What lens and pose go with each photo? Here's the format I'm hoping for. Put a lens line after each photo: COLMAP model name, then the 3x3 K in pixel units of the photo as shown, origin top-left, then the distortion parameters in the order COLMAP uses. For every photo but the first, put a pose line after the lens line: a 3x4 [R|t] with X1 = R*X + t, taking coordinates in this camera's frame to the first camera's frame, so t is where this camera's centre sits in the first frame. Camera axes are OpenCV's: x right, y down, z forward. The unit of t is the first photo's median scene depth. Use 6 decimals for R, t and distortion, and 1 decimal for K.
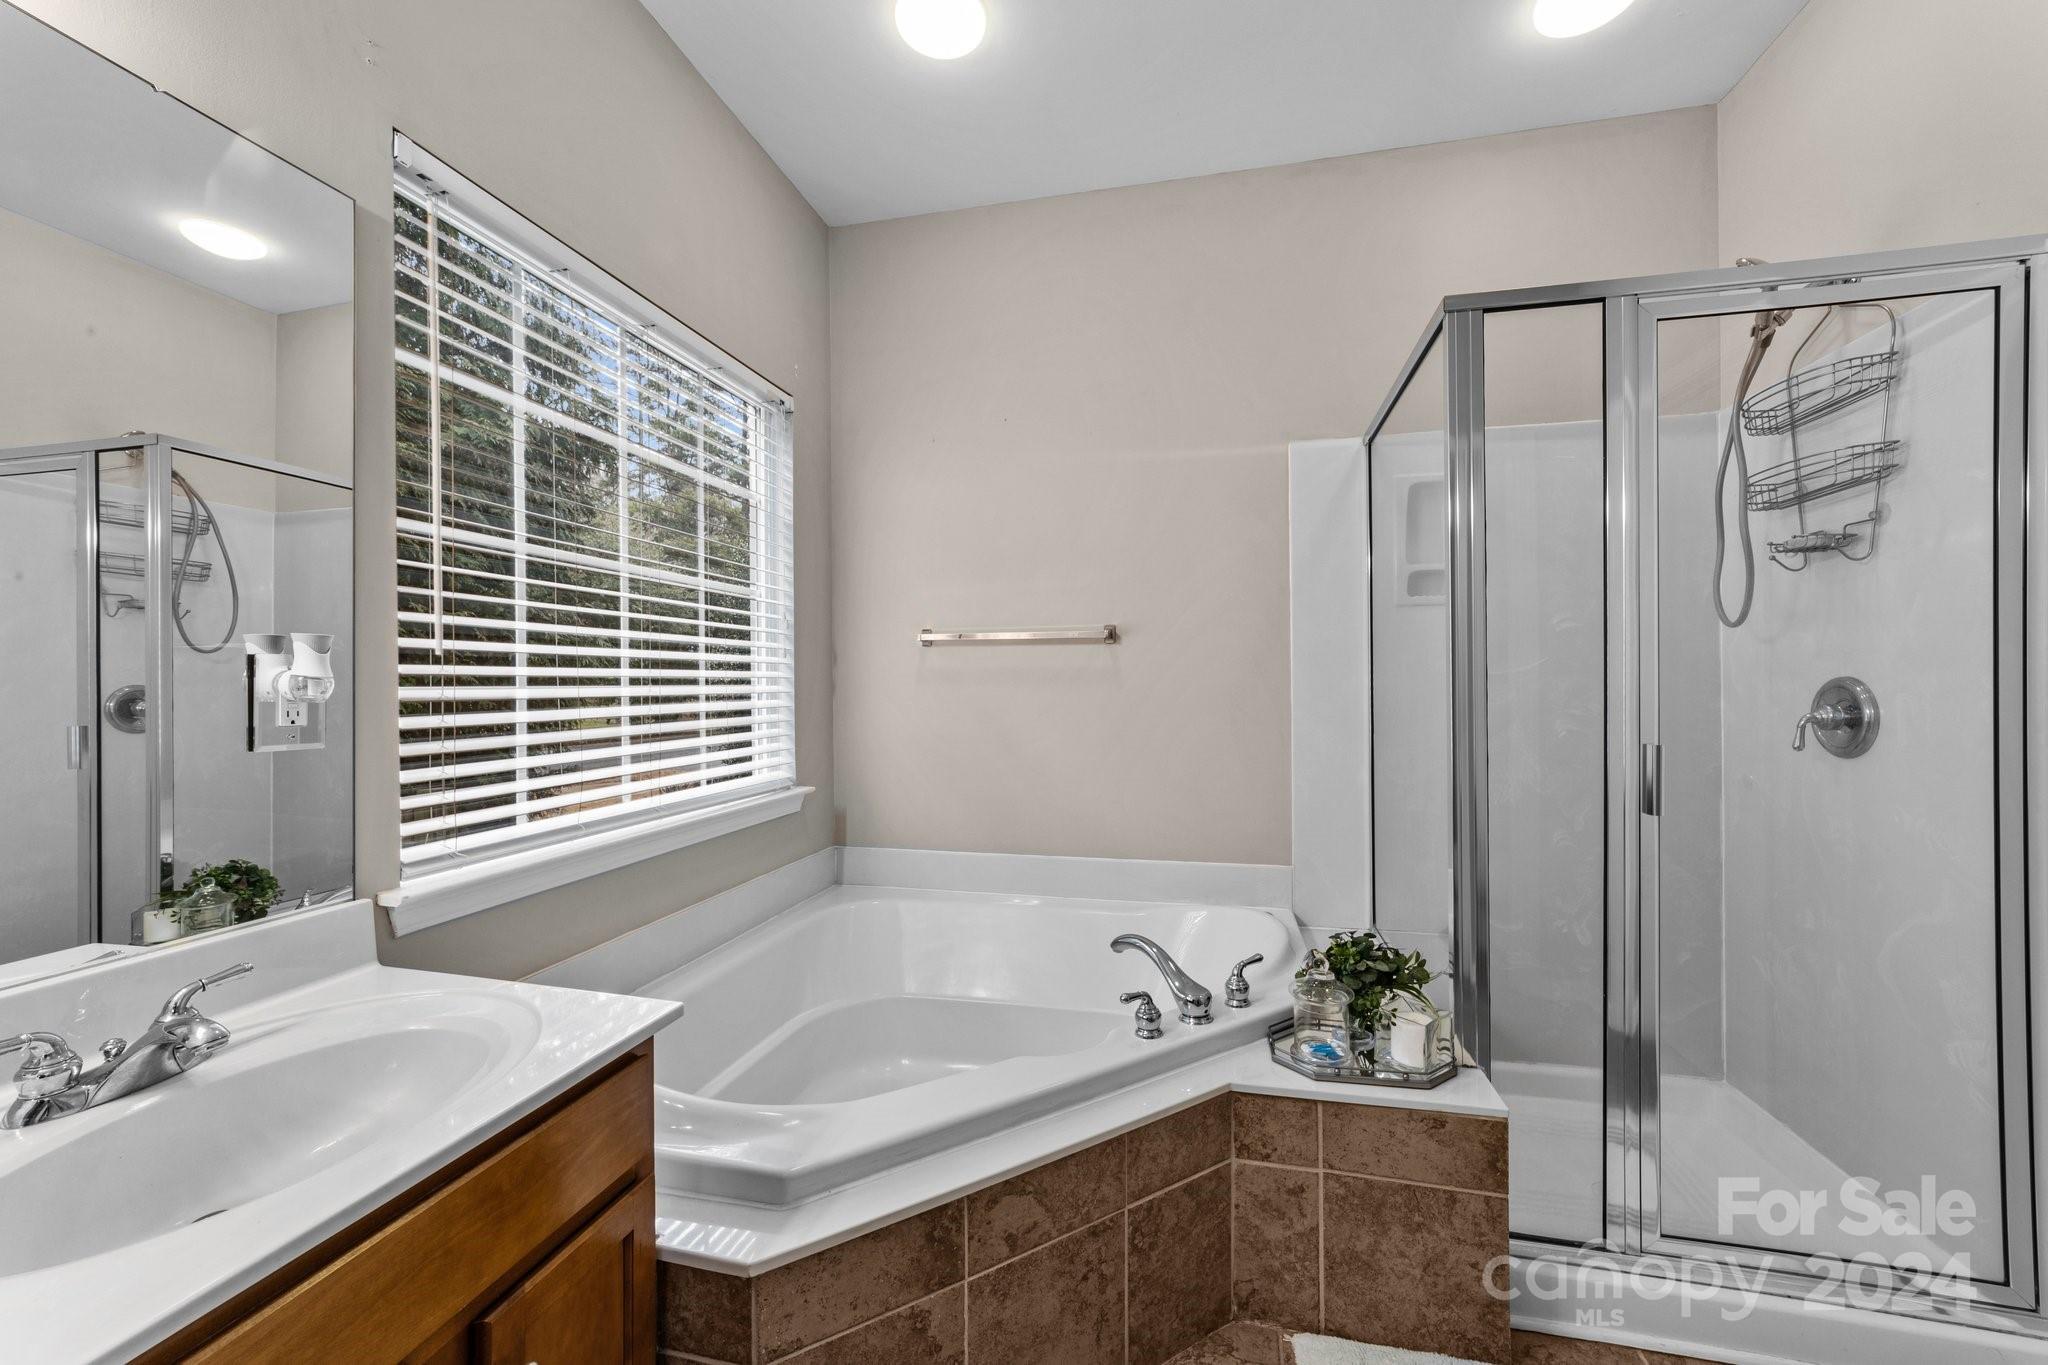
lens RADIAL K [[795.3, 0, 1014.2], [0, 795.3, 685.4], [0, 0, 1]] dist [-0.009869, 0.005917]
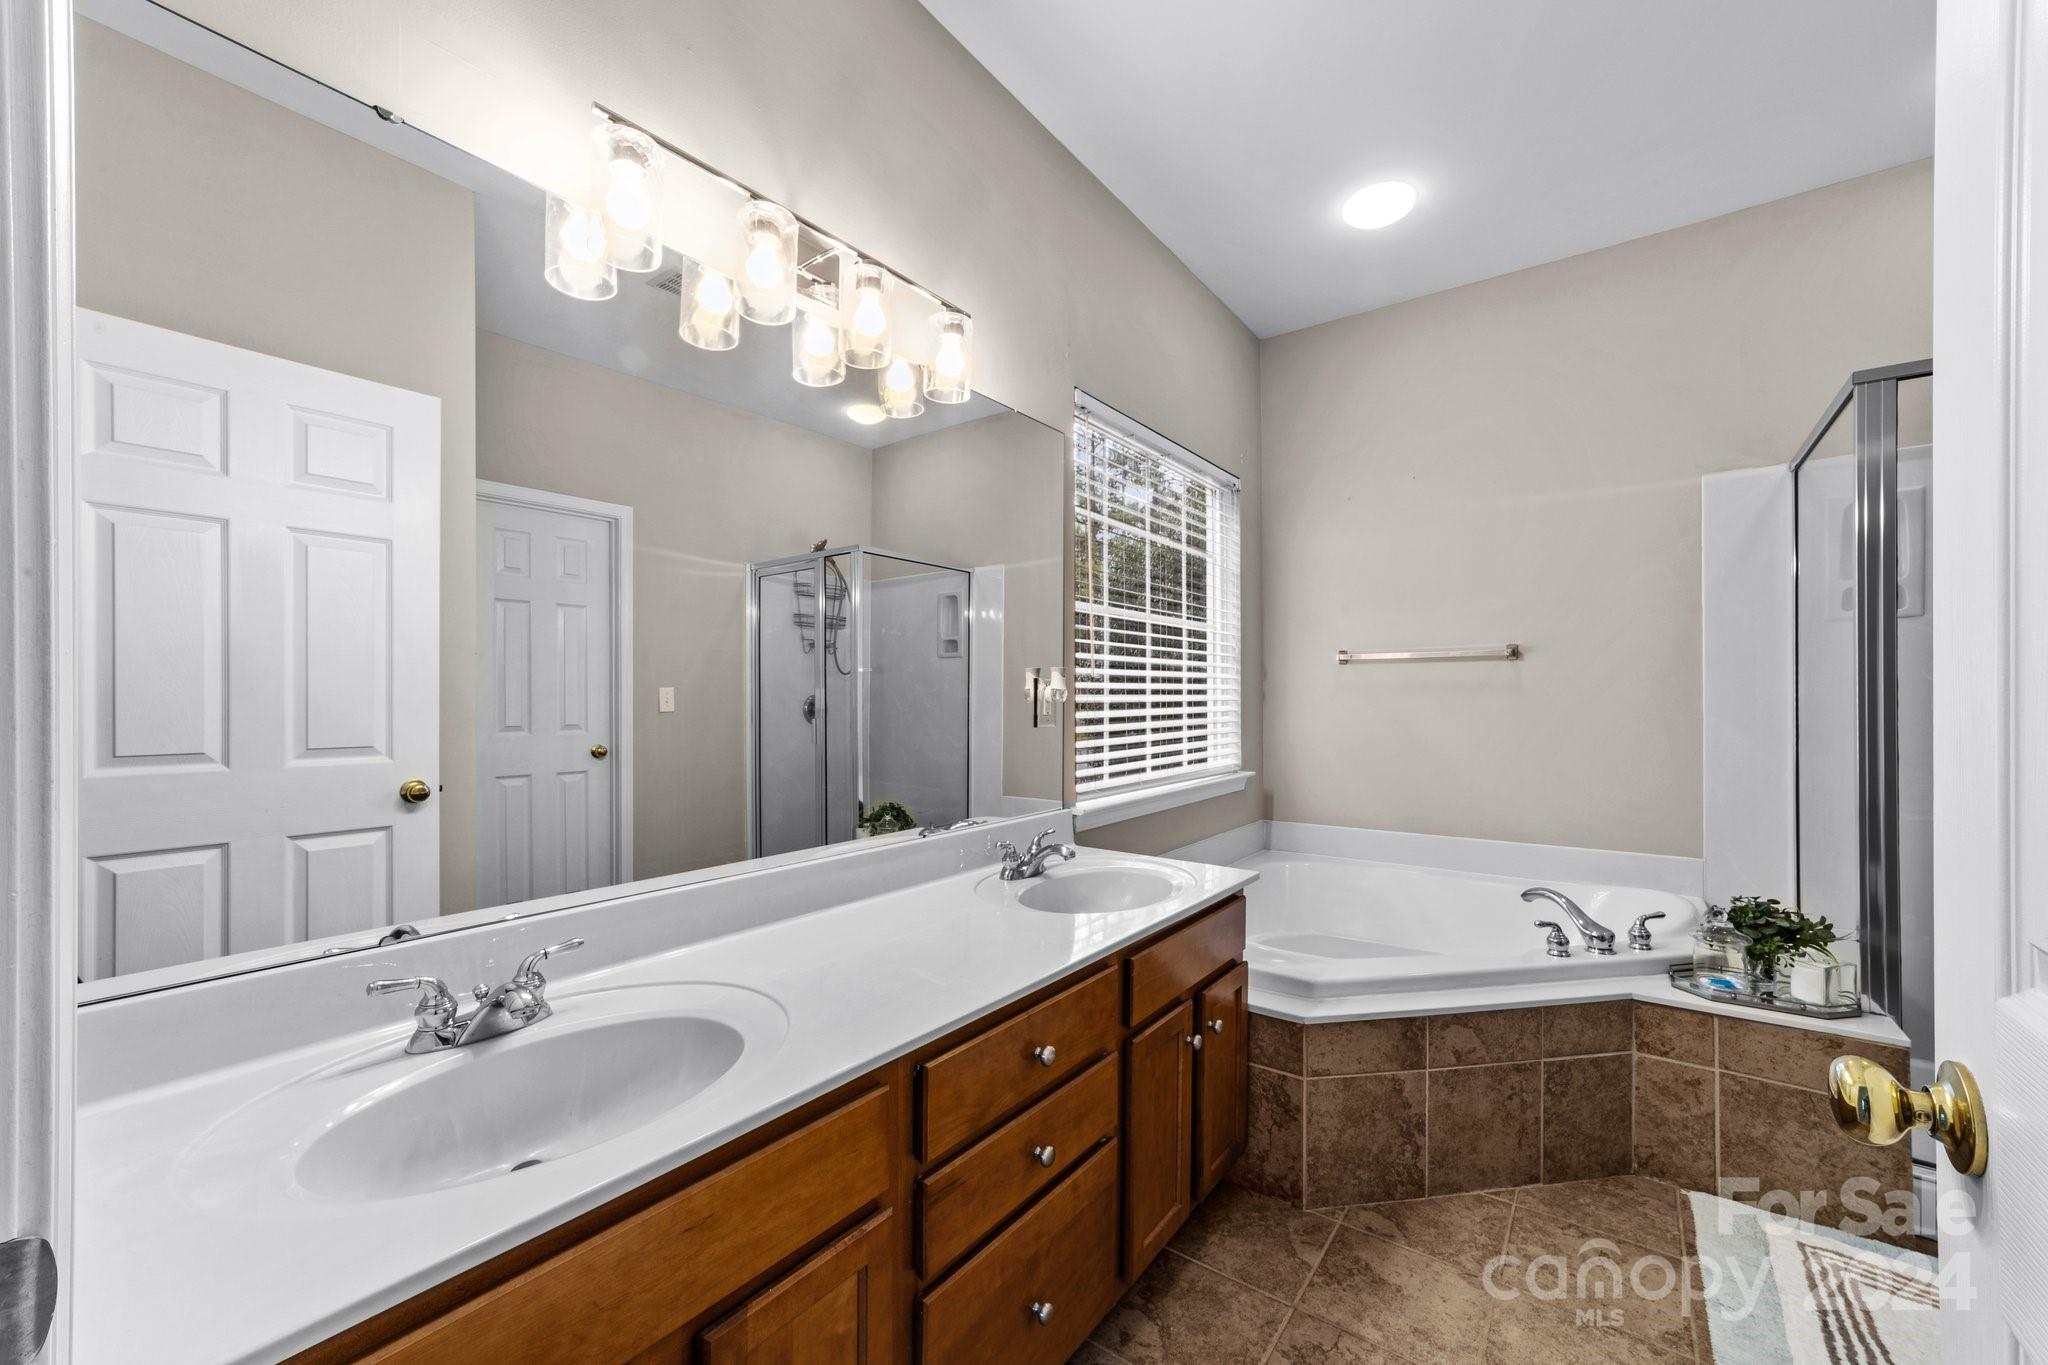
lens RADIAL K [[795.3, 0, 1026.3], [0, 795.3, 700.6], [0, 0, 1]] dist [-0.009869, 0.005917]
pose [[0.922154, 0.003462, -0.386807, -0.150833], [-0.001584, 0.999985, 0.005175, 0.004384], [0.386820, -0.004160, 0.922146, -0.611275]]
